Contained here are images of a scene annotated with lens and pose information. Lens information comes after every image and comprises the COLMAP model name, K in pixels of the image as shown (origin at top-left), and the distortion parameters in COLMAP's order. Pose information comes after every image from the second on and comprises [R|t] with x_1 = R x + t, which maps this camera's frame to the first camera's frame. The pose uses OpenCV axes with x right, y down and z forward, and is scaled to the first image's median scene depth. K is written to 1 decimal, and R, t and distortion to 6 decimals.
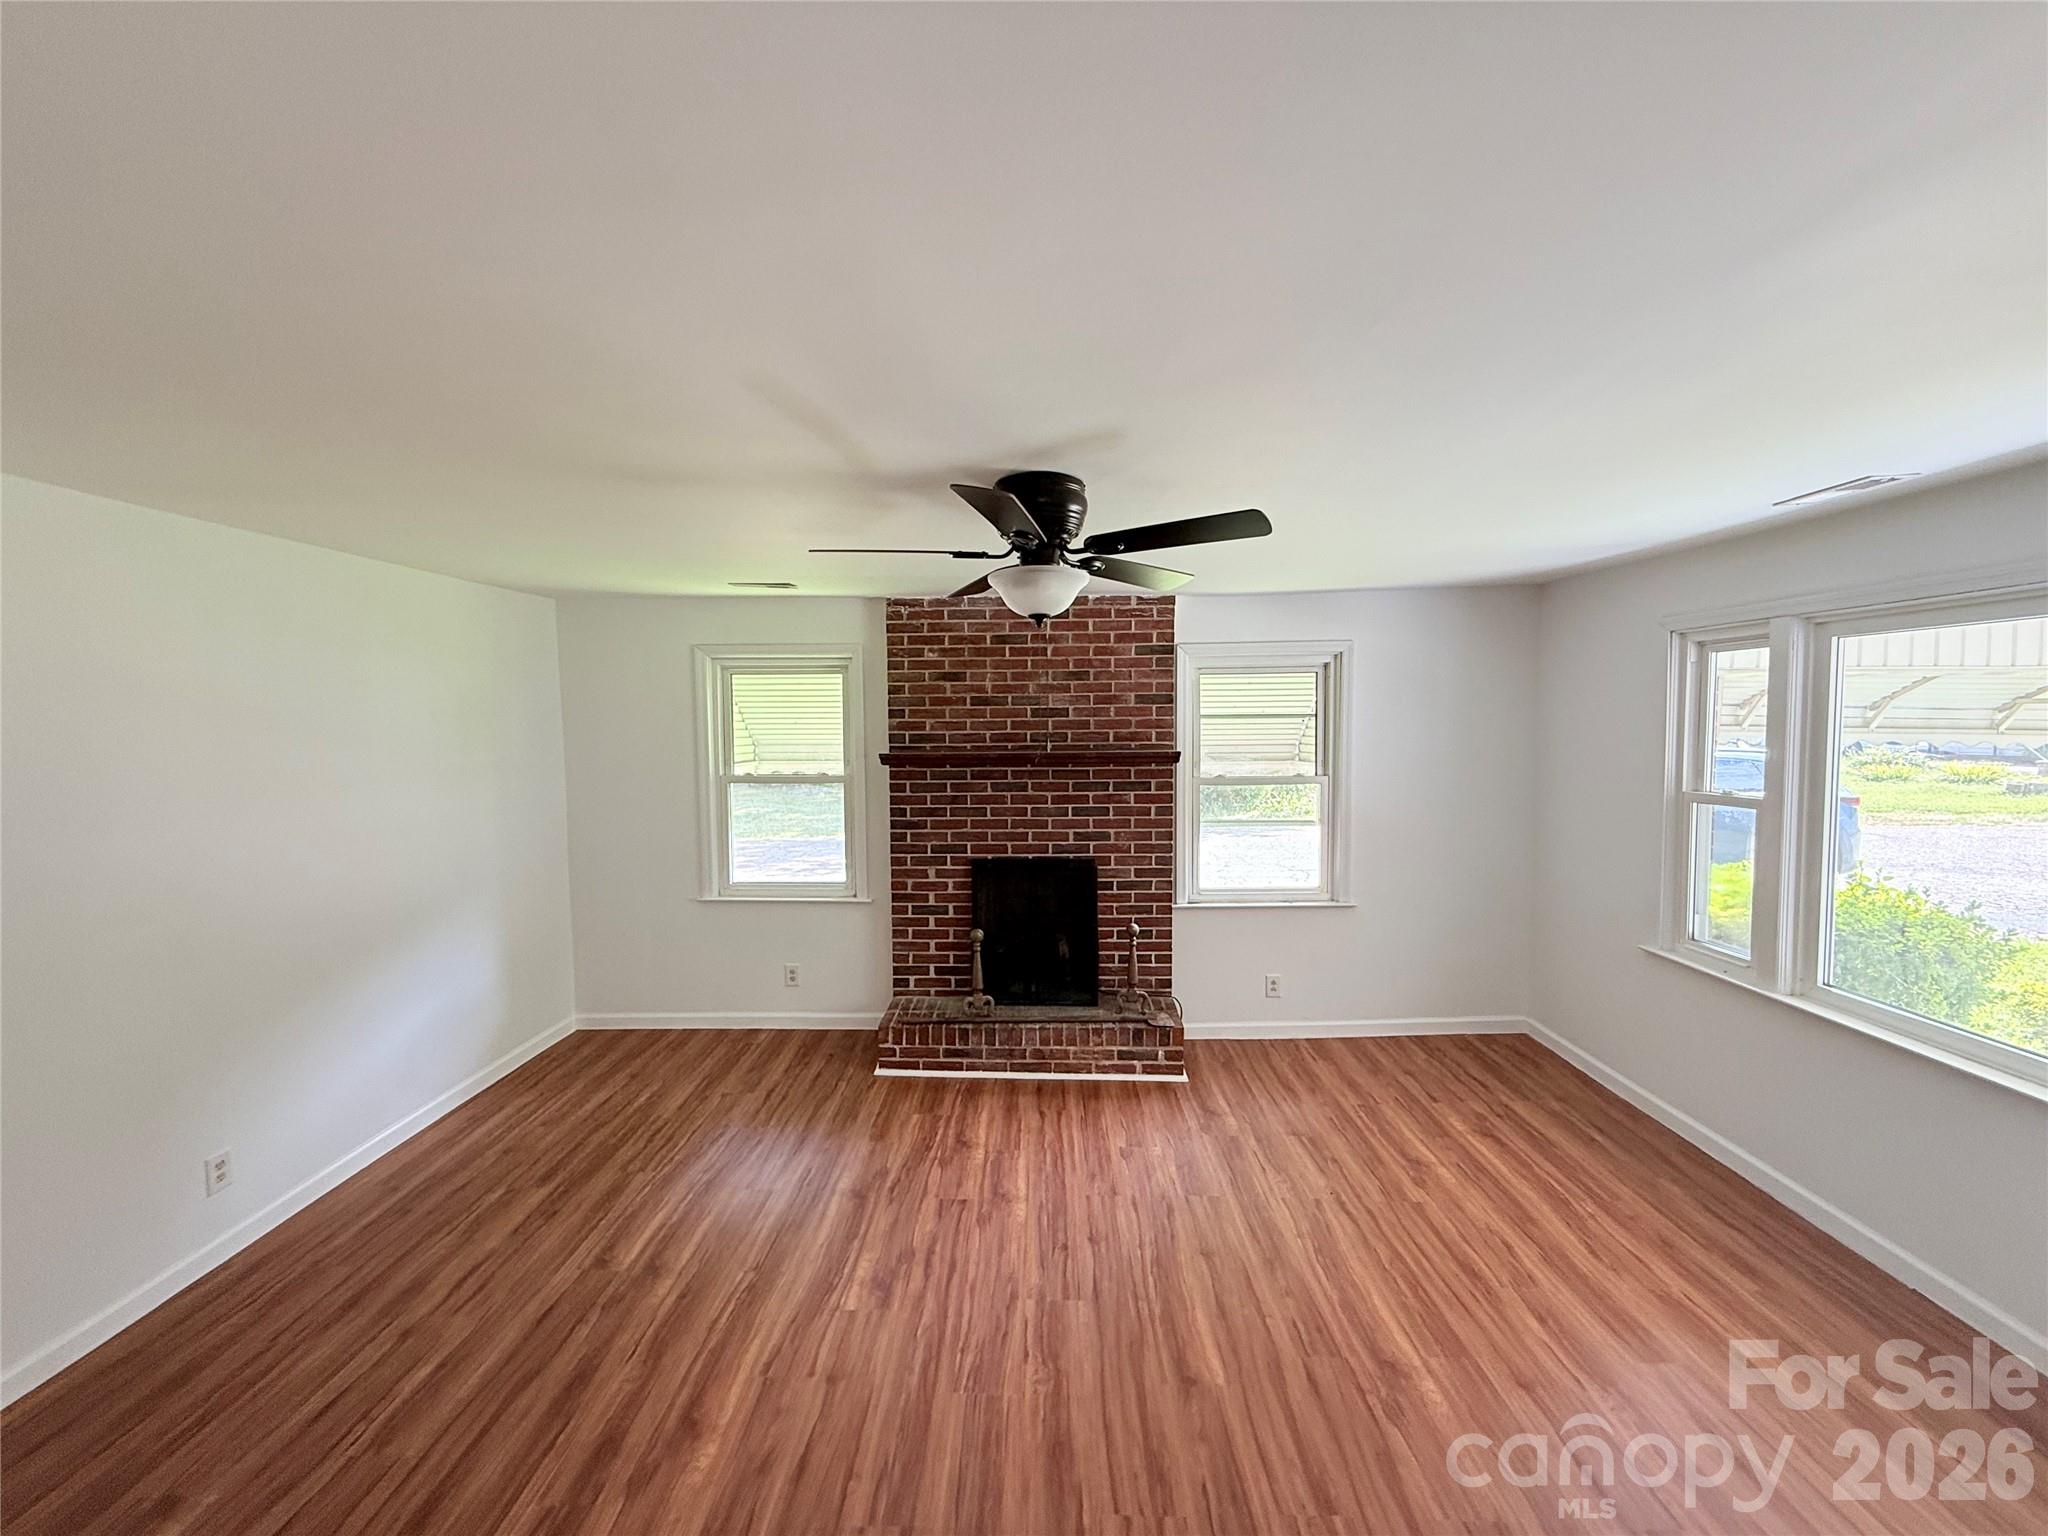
lens RADIAL K [[817.7, 0, 1026.1], [0, 817.7, 770.4], [0, 0, 1]] dist [0.000756, 0.000004]
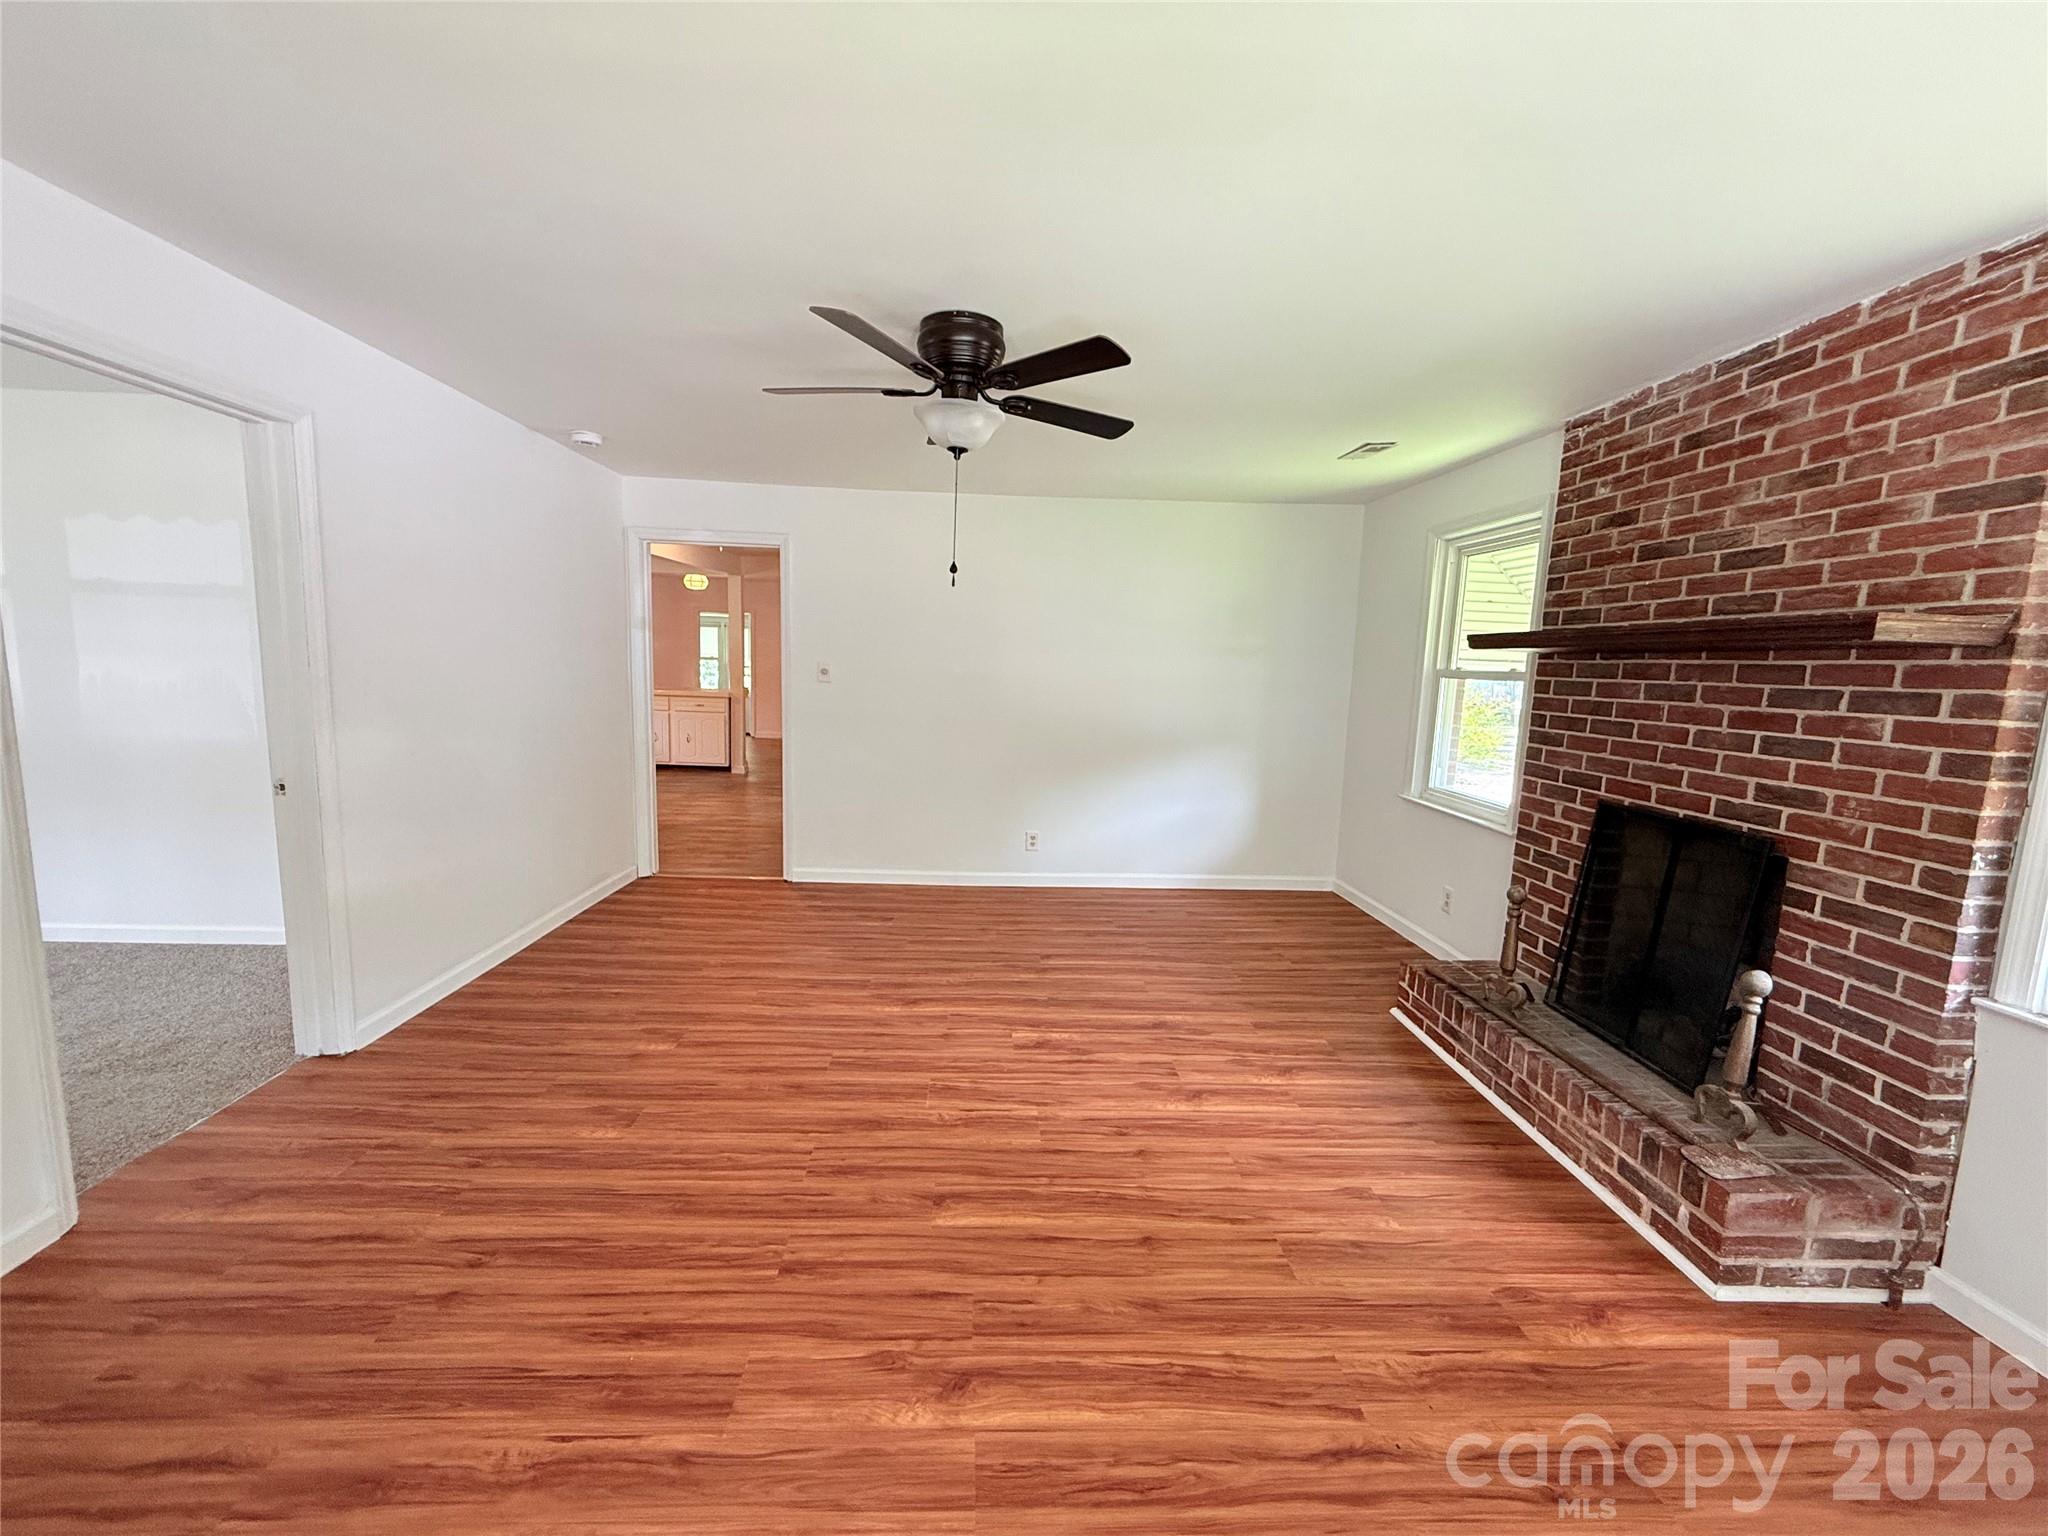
lens RADIAL K [[817.7, 0, 1006.2], [0, 817.7, 773.6], [0, 0, 1]] dist [0.000756, 0.000004]
pose [[0.063034, 0.146734, -0.987166, 0.559981], [-0.091331, 0.985830, 0.140704, 0.039556], [0.993824, 0.081289, 0.075543, 0.480906]]
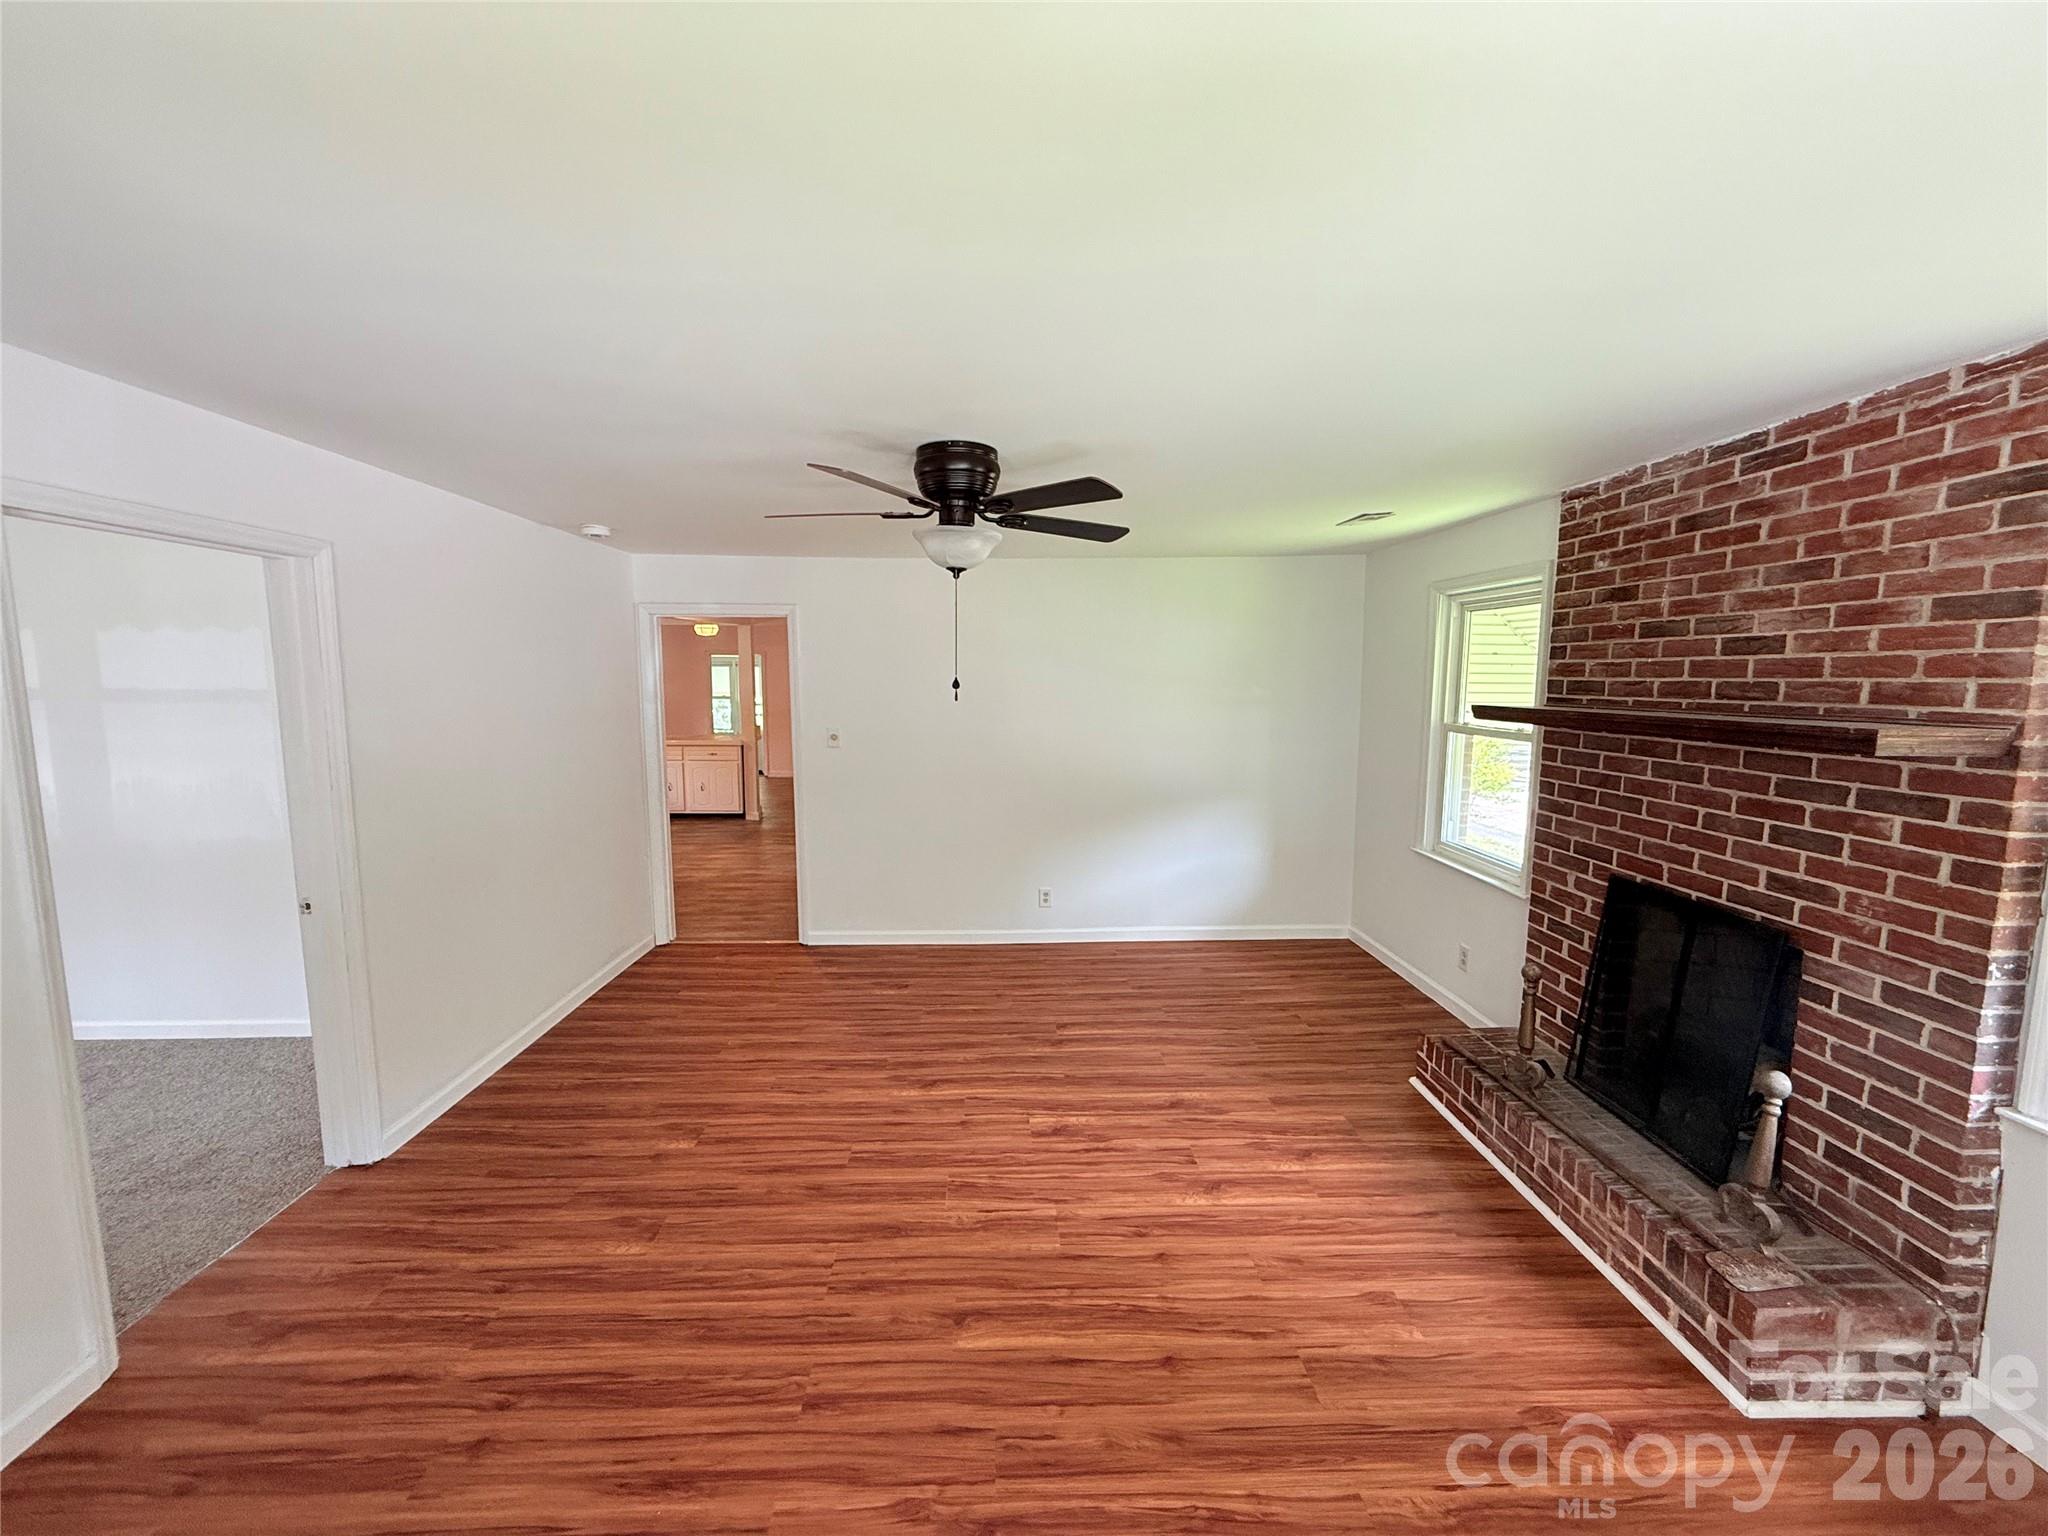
lens RADIAL K [[817.7, 0, 1005.9], [0, 817.7, 773.5], [0, 0, 1]] dist [0.000756, 0.000004]
pose [[0.050851, 0.127826, -0.990492, 0.557804], [-0.058887, 0.990433, 0.124795, -0.025082], [0.996969, 0.051981, 0.057892, 0.480853]]
